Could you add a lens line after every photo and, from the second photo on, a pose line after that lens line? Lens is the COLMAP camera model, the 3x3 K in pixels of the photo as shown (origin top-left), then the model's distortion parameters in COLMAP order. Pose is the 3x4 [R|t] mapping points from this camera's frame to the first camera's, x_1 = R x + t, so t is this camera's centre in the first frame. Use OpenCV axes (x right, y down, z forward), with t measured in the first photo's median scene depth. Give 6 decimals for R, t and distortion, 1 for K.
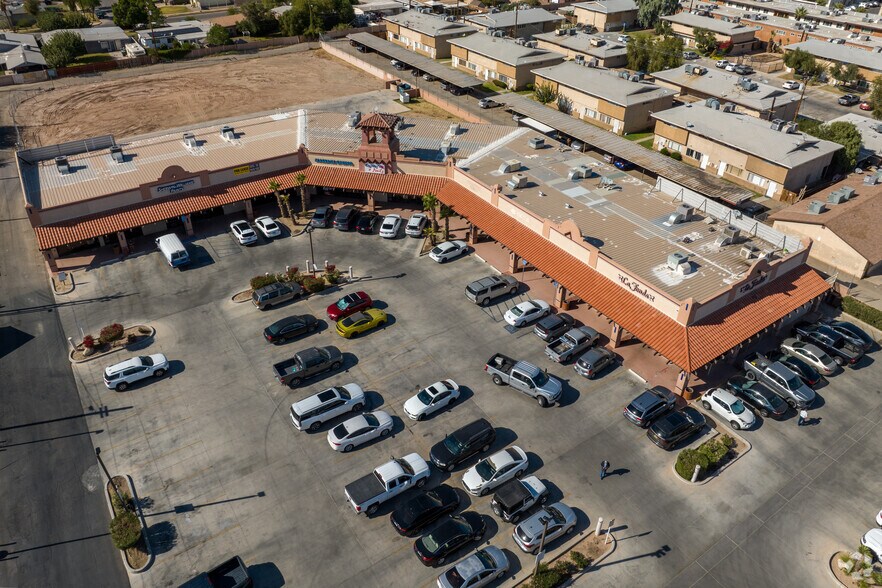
lens RADIAL K [[631.2, 0, 444.6], [0, 631.2, 272.9], [0, 0, 1]] dist [-0.050575, -0.002048]
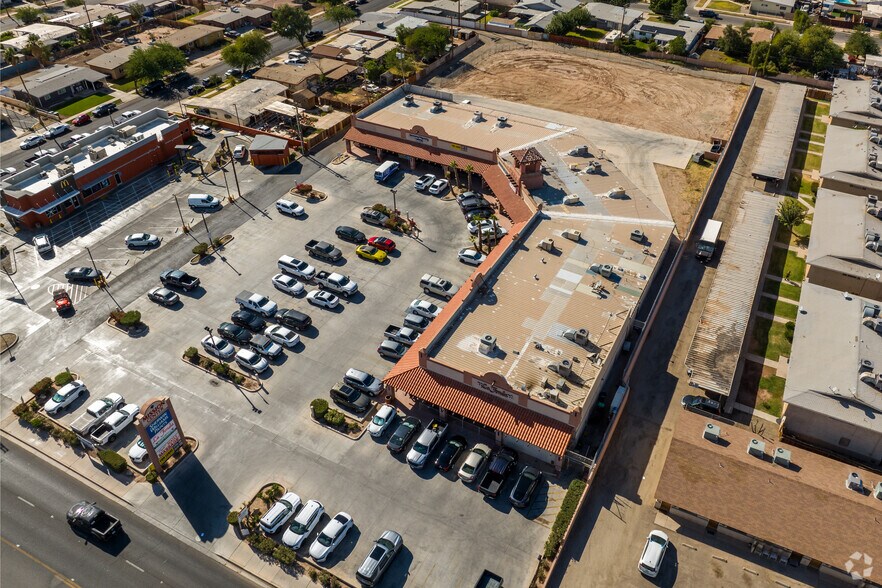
lens RADIAL K [[631.2, 0, 444.6], [0, 631.2, 272.9], [0, 0, 1]] dist [-0.050575, -0.002048]
pose [[0.456192, 0.531746, -0.713537, 0.871561], [-0.471556, 0.824450, 0.312917, -0.364596], [0.754668, 0.193722, 0.626855, 0.101926]]
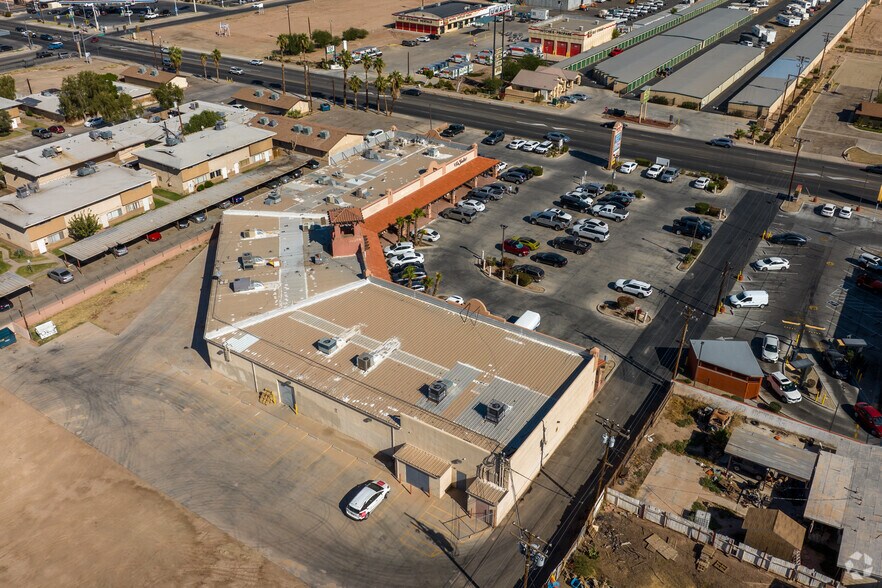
lens RADIAL K [[707.2, 0, 441.0], [0, 707.2, 294.0], [0, 0, 1]] dist [-0.038325, -0.000864]
pose [[-0.384350, -0.487788, 0.783797, -1.191852], [0.491984, 0.610180, 0.620993, -0.833864], [-0.781170, 0.624295, 0.005461, 0.947244]]
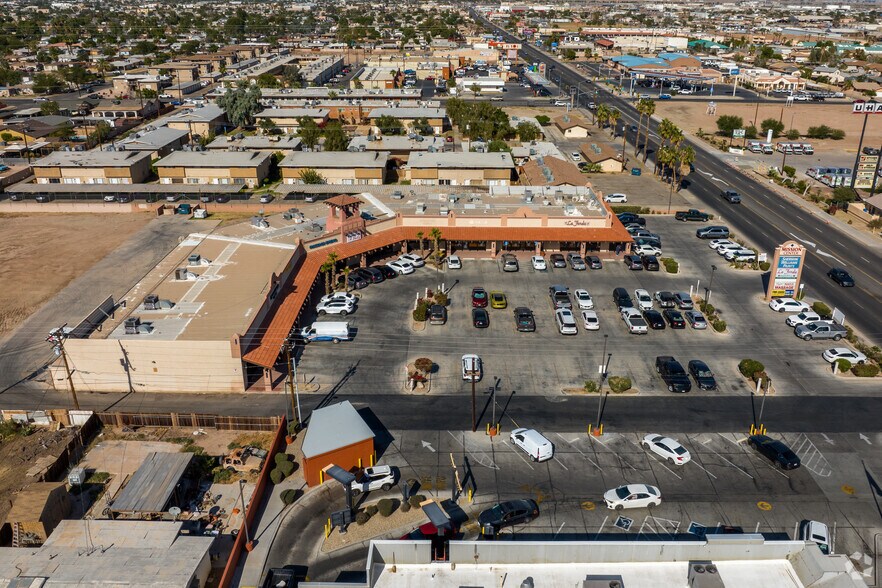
lens RADIAL K [[661.8, 0, 450.0], [0, 661.8, 292.9], [0, 0, 1]] dist [0.002171, -0.069907]
pose [[0.567037, -0.350649, 0.745328, -1.044618], [0.451444, 0.889154, 0.074859, -0.079830], [-0.688960, 0.294026, 0.662482, 0.020109]]
